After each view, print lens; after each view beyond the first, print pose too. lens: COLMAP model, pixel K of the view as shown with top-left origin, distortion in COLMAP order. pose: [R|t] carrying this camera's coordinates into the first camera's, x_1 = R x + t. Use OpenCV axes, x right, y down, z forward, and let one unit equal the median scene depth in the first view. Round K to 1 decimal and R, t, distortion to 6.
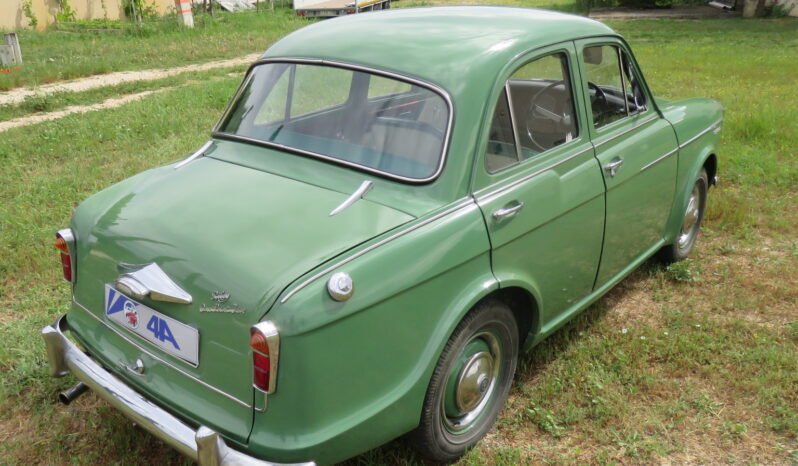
lens RADIAL K [[684.4, 0, 397.6], [0, 684.4, 232.5], [0, 0, 1]] dist [-0.006548, 0.004532]
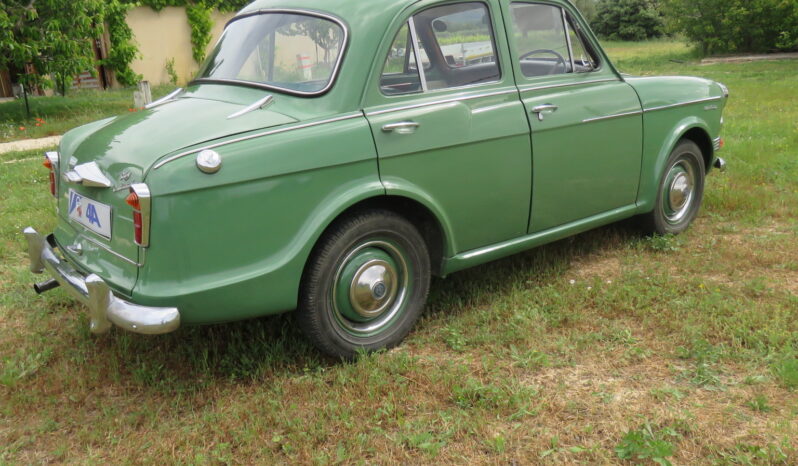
lens RADIAL K [[684.4, 0, 397.5], [0, 684.4, 231.8], [0, 0, 1]] dist [-0.006548, 0.004532]
pose [[0.981526, 0.019499, -0.190330, 0.350350], [-0.037037, 0.995340, -0.089031, 0.221494], [0.187707, 0.094436, 0.977675, -0.062500]]
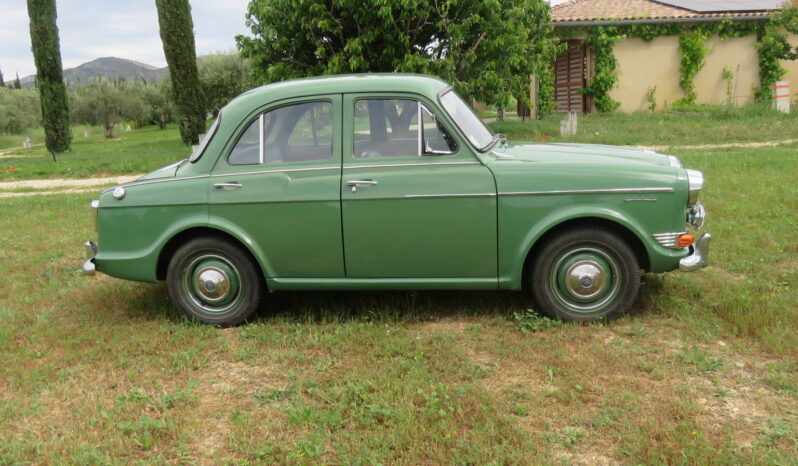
lens RADIAL K [[684.4, 0, 396.3], [0, 684.4, 235.6], [0, 0, 1]] dist [-0.006548, 0.004532]
pose [[0.533343, 0.163827, -0.829883, 1.746504], [-0.262504, 0.964686, 0.021735, -0.057576], [0.804137, 0.206256, 0.557514, 0.379709]]
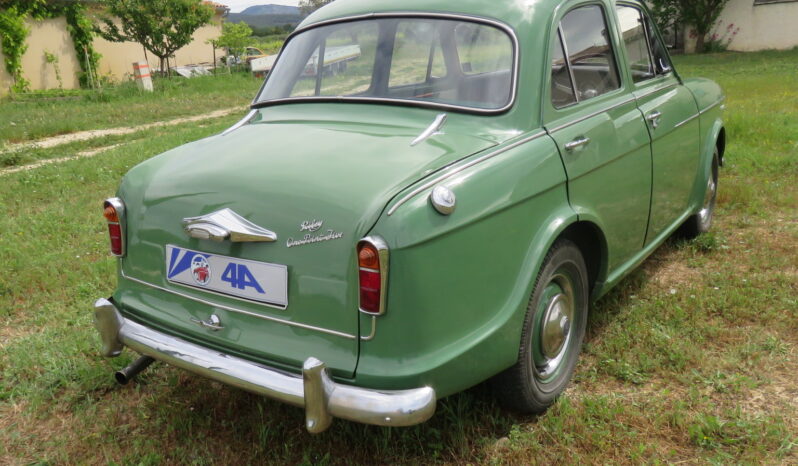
lens RADIAL K [[684.4, 0, 400.0], [0, 684.4, 231.4], [0, 0, 1]] dist [-0.006548, 0.004532]
pose [[0.995439, -0.067022, 0.067891, -0.159657], [0.073125, 0.993088, -0.091805, 0.155389], [-0.061269, 0.096351, 0.993460, 0.043820]]
